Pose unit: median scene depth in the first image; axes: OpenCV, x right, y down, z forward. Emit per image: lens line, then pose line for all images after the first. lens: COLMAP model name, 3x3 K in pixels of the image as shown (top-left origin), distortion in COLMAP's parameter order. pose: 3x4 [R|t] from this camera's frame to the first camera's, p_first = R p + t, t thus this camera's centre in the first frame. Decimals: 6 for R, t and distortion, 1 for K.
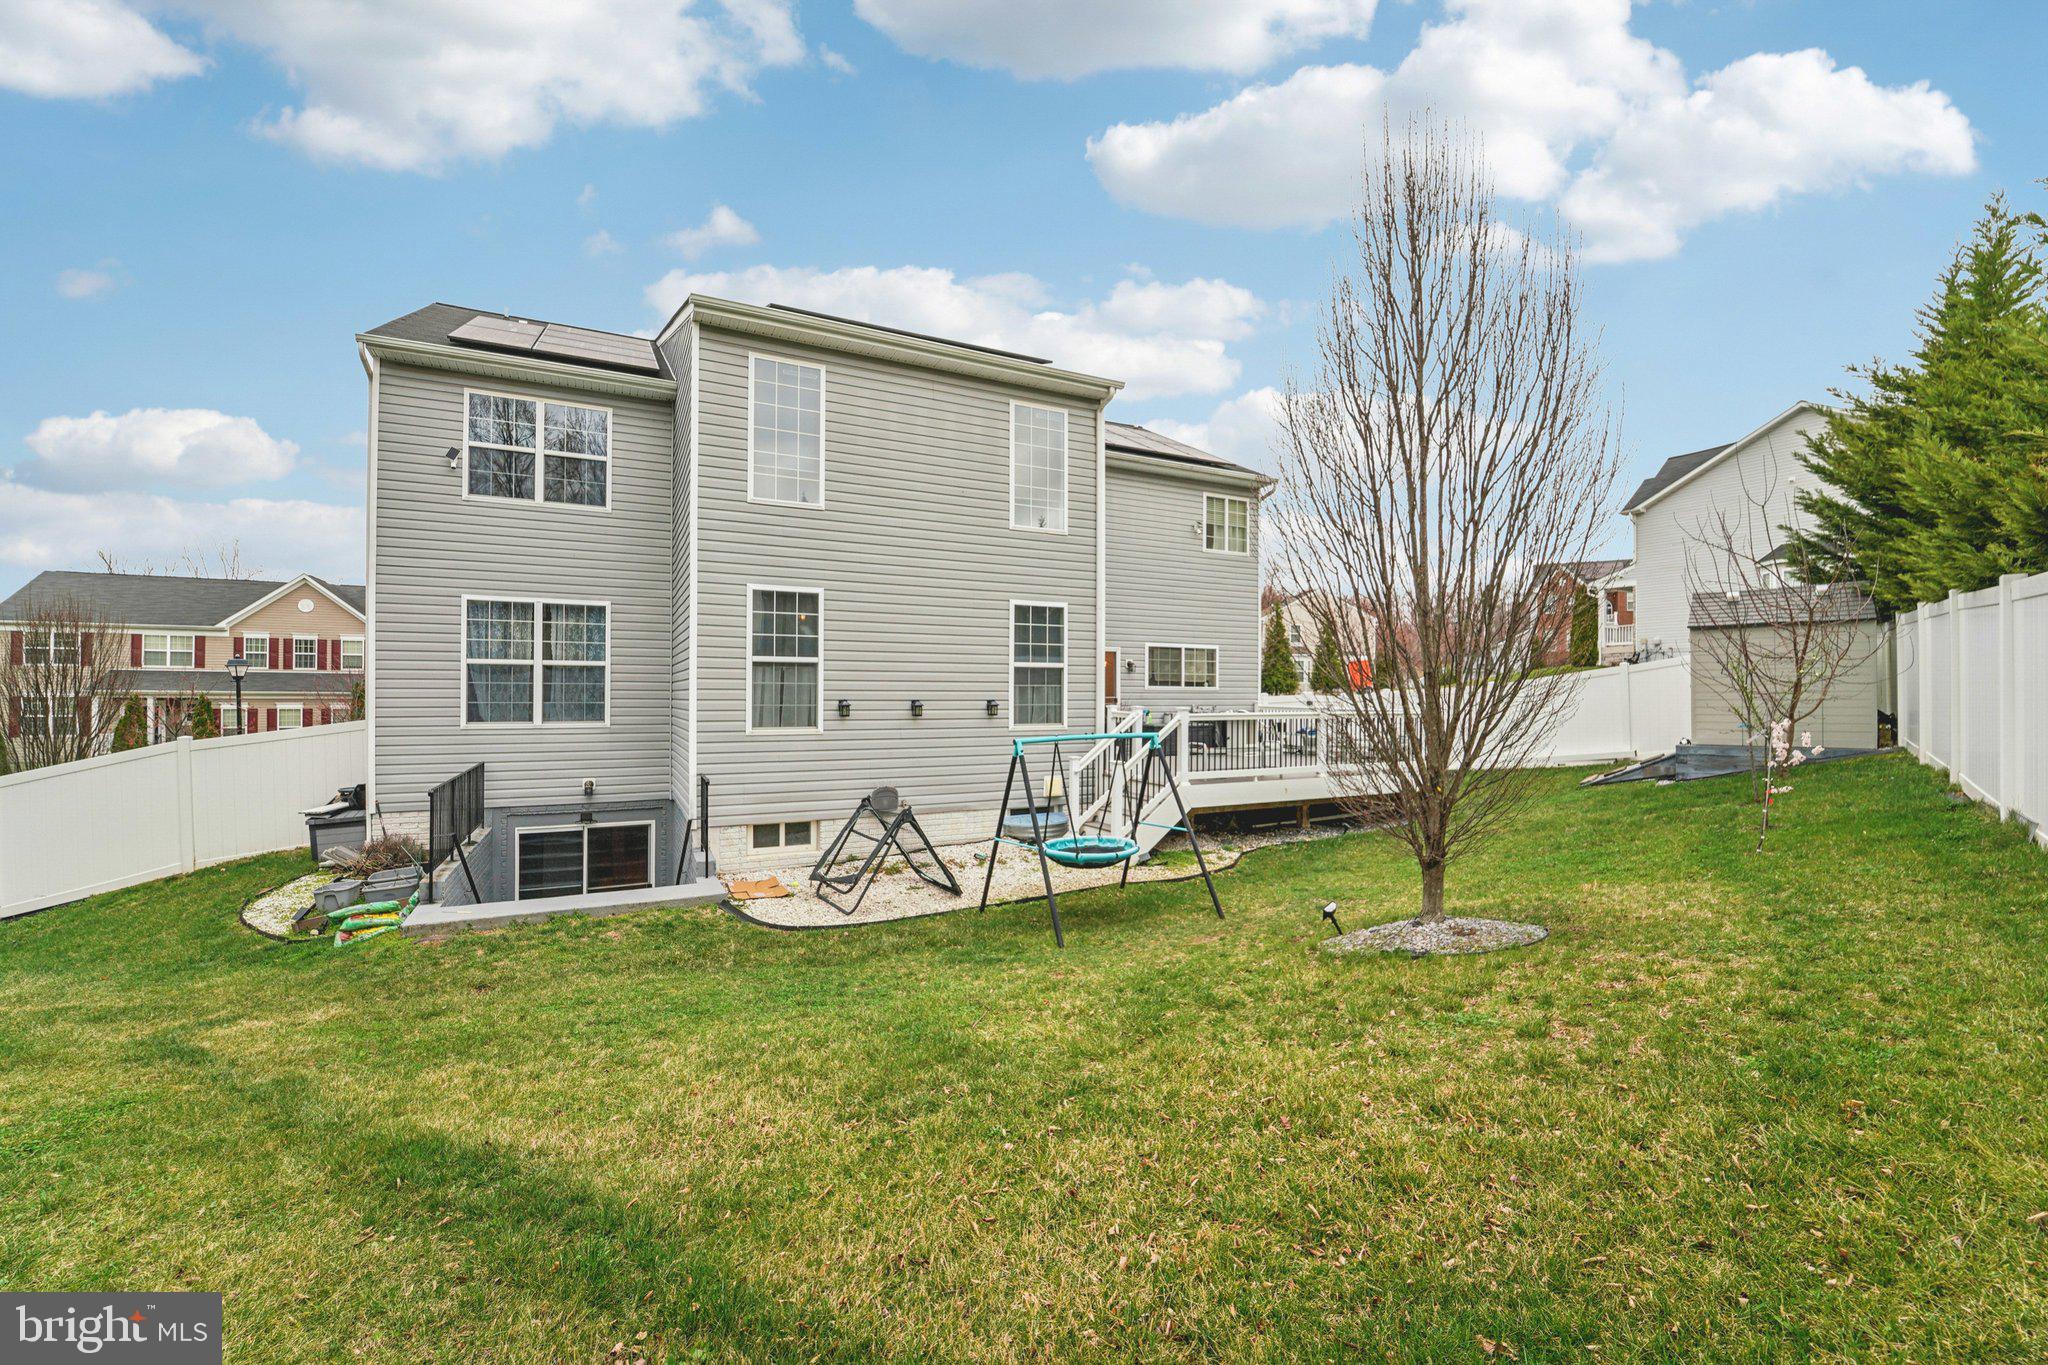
lens RADIAL K [[853.7, 0, 1024.0], [0, 853.7, 682.5], [0, 0, 1]] dist [-0.027265, 0.000056]
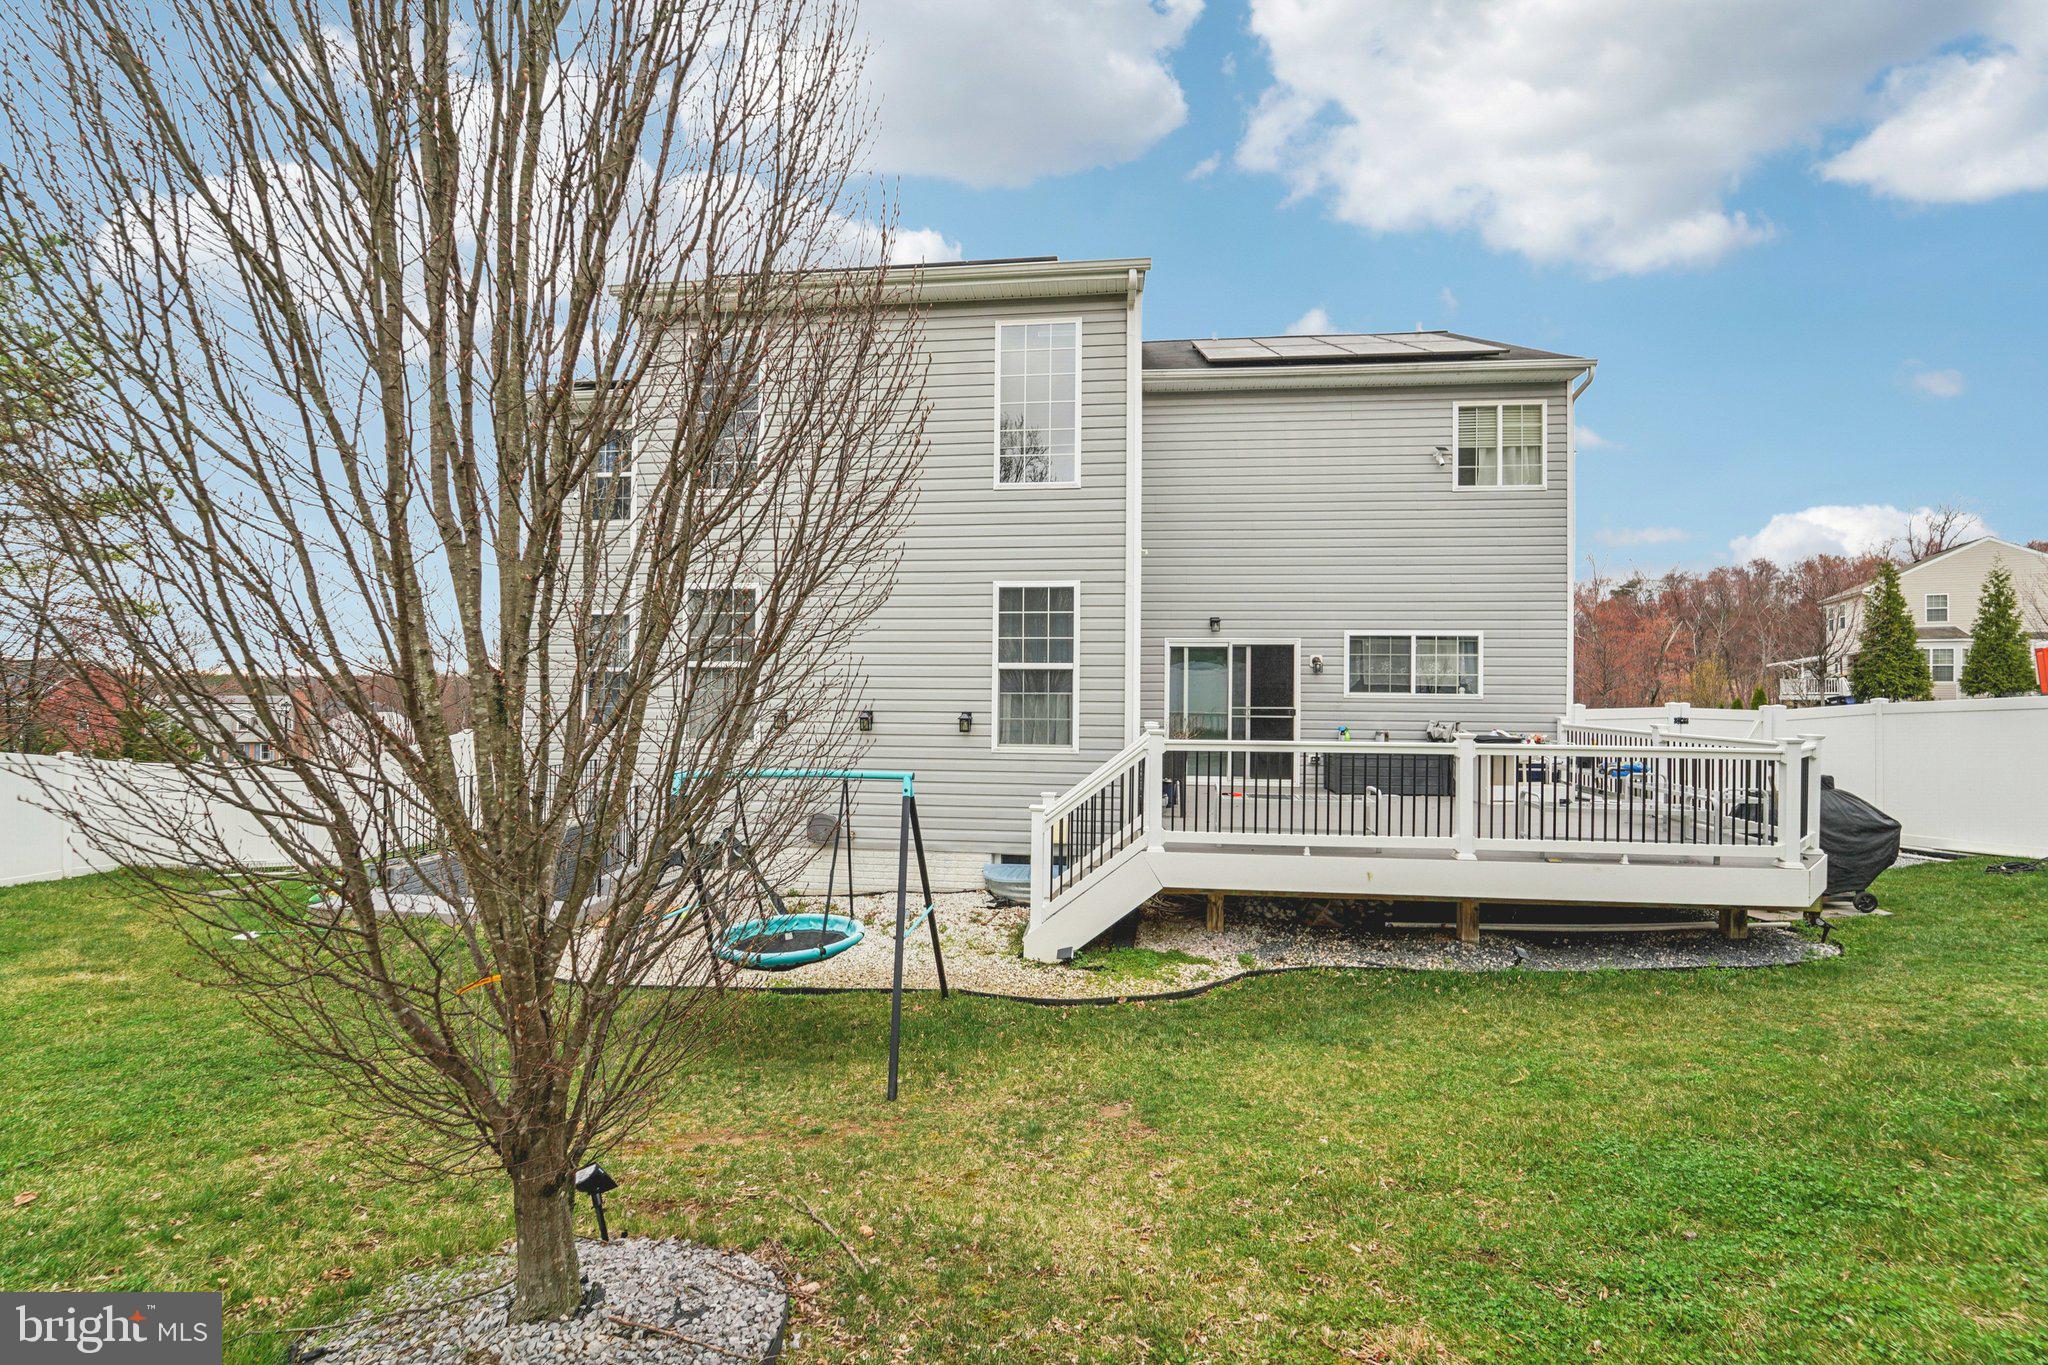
lens RADIAL K [[853.7, 0, 1024.0], [0, 853.7, 682.5], [0, 0, 1]] dist [-0.027265, 0.000056]
pose [[0.828191, 0.002530, -0.560440, 0.421029], [-0.000372, 0.999992, 0.003965, -0.008729], [0.560446, -0.003075, 0.828186, 0.366751]]
